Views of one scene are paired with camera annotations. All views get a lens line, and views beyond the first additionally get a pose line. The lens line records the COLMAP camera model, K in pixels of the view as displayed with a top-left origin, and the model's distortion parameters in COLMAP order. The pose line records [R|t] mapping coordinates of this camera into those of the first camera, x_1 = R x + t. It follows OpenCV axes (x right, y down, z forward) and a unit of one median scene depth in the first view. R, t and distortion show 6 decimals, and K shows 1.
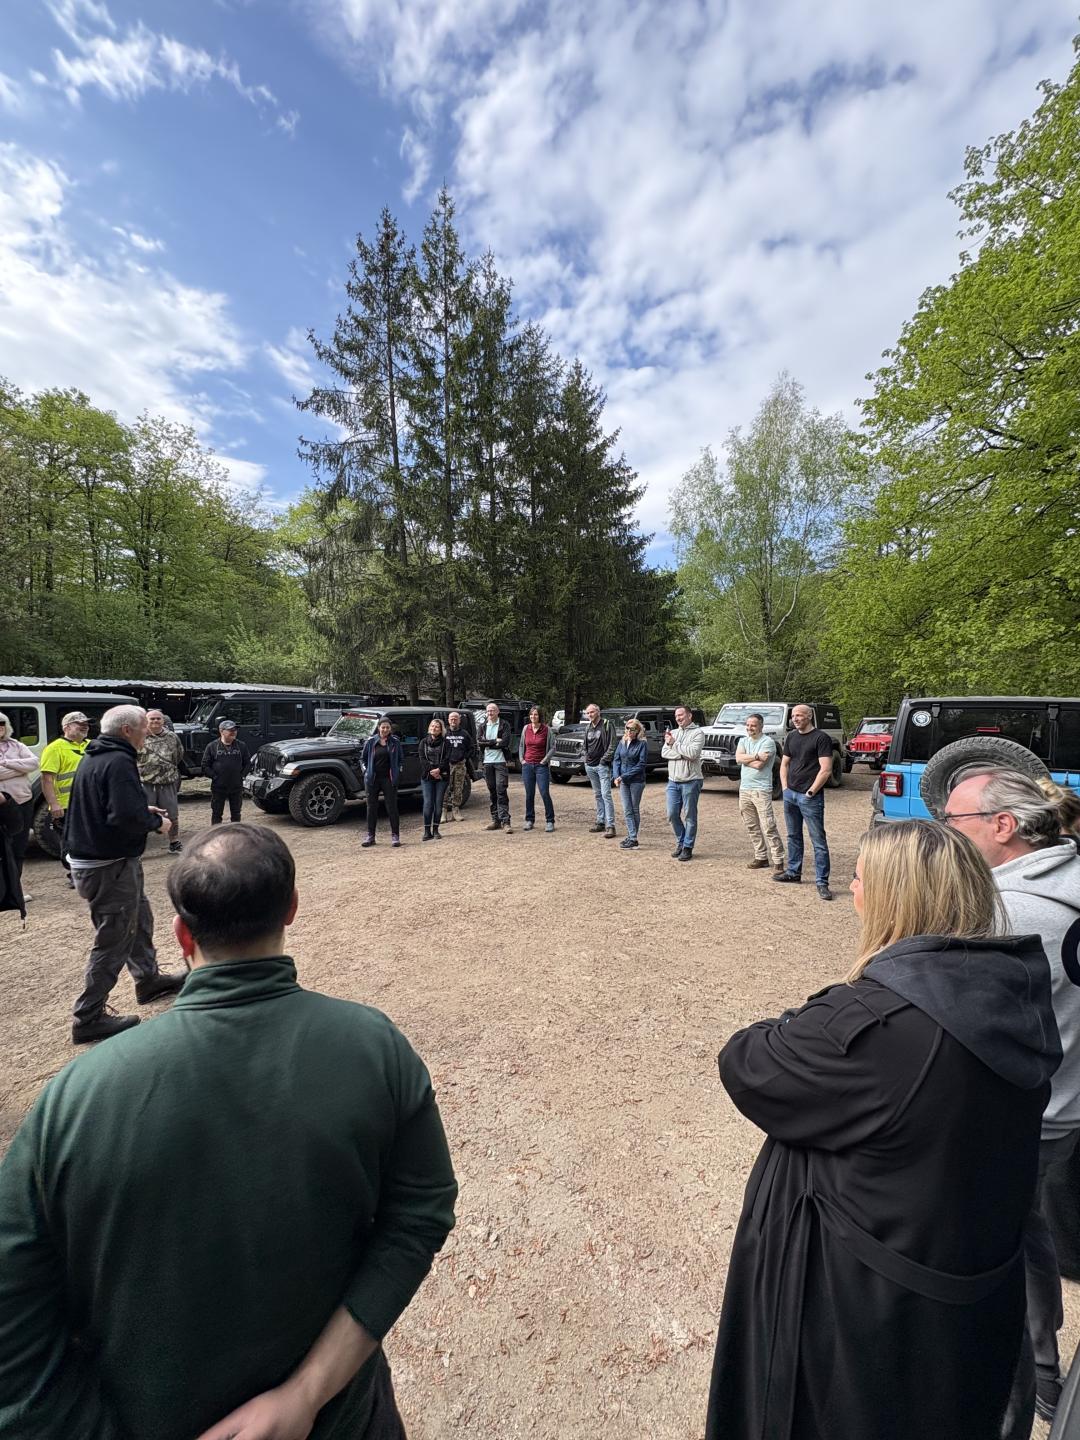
lens RADIAL K [[579.1, 0, 537.1], [0, 579.1, 718.1], [0, 0, 1]] dist [-0.000999, -0.000056]
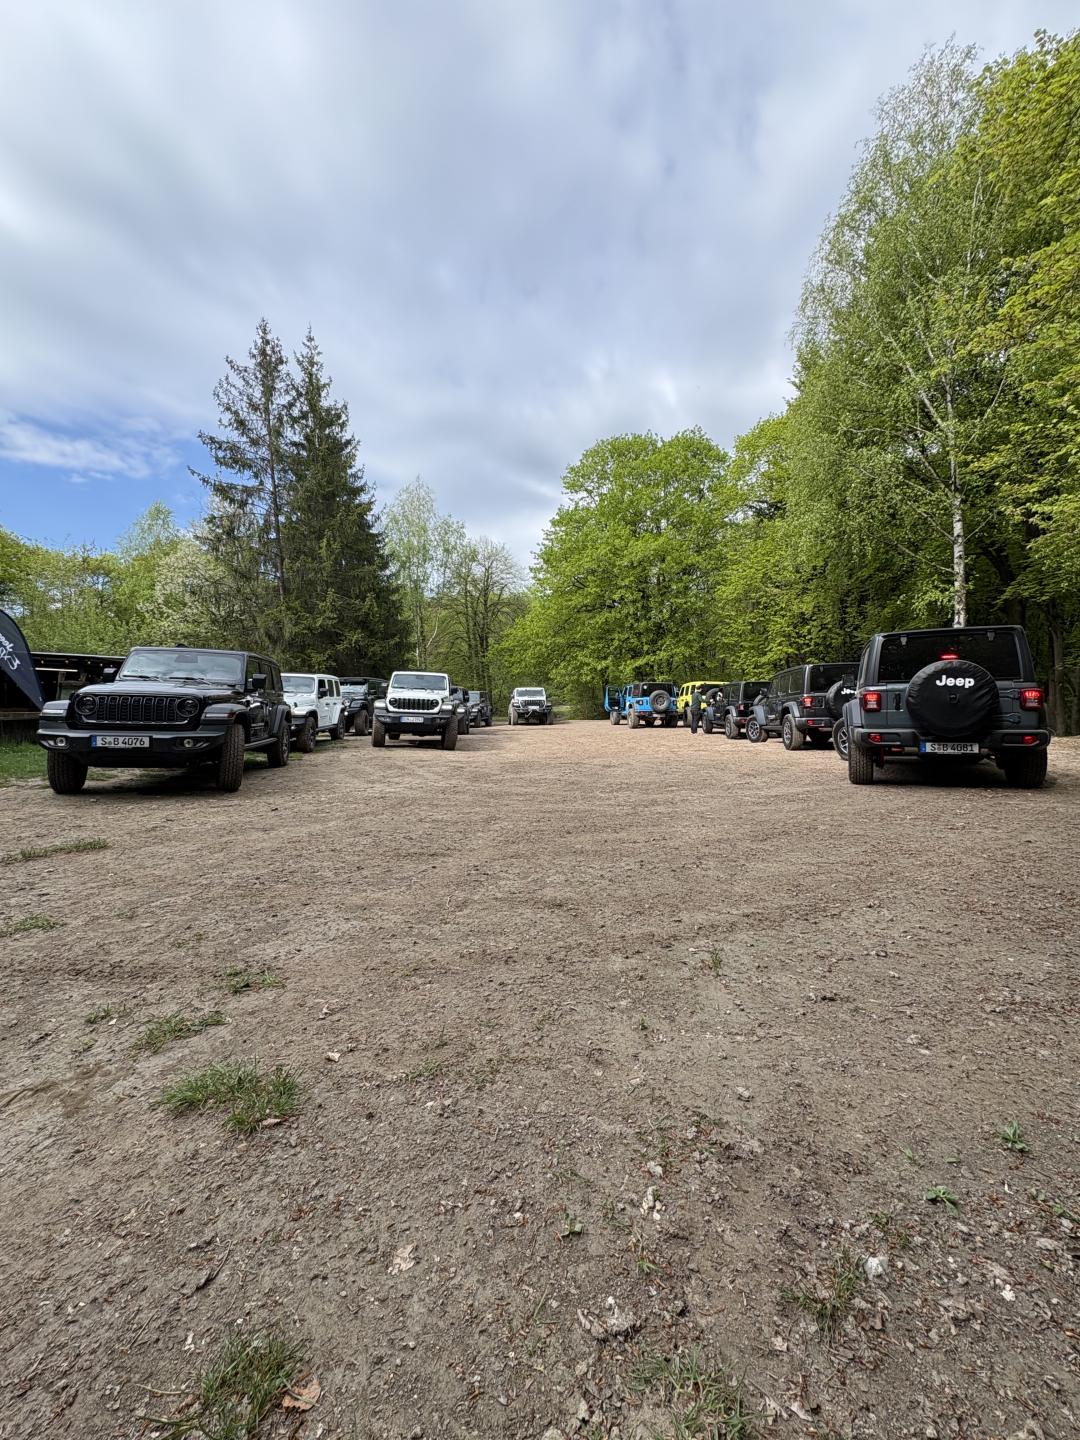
lens RADIAL K [[577.1, 0, 540.0], [0, 577.1, 720.0], [0, 0, 1]] dist [-0.003046, 0.003895]
pose [[0.636959, -0.033907, 0.770151, -1.044004], [0.029671, 0.999370, 0.019459, 0.045444], [-0.770326, 0.010457, 0.637564, -0.382369]]
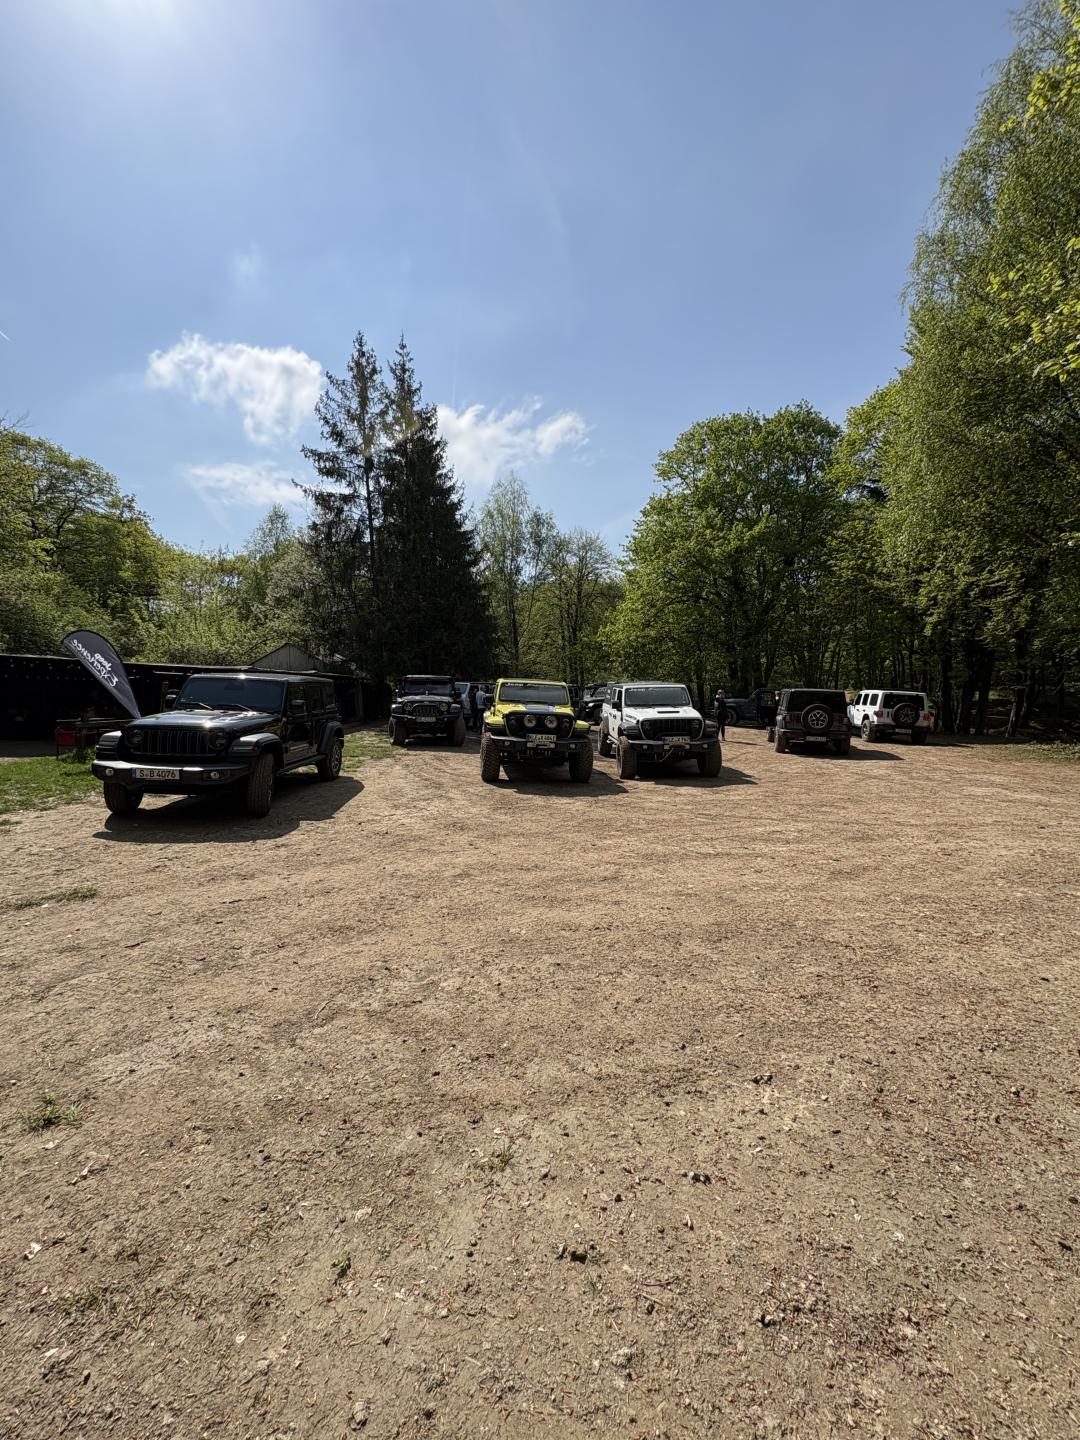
lens RADIAL K [[579.1, 0, 537.1], [0, 579.1, 718.1], [0, 0, 1]] dist [-0.000999, -0.000056]
pose [[0.767983, -0.036217, 0.639445, -0.986161], [0.015851, 0.999169, 0.037554, 0.009454], [-0.640274, -0.018705, 0.767919, -0.422731]]
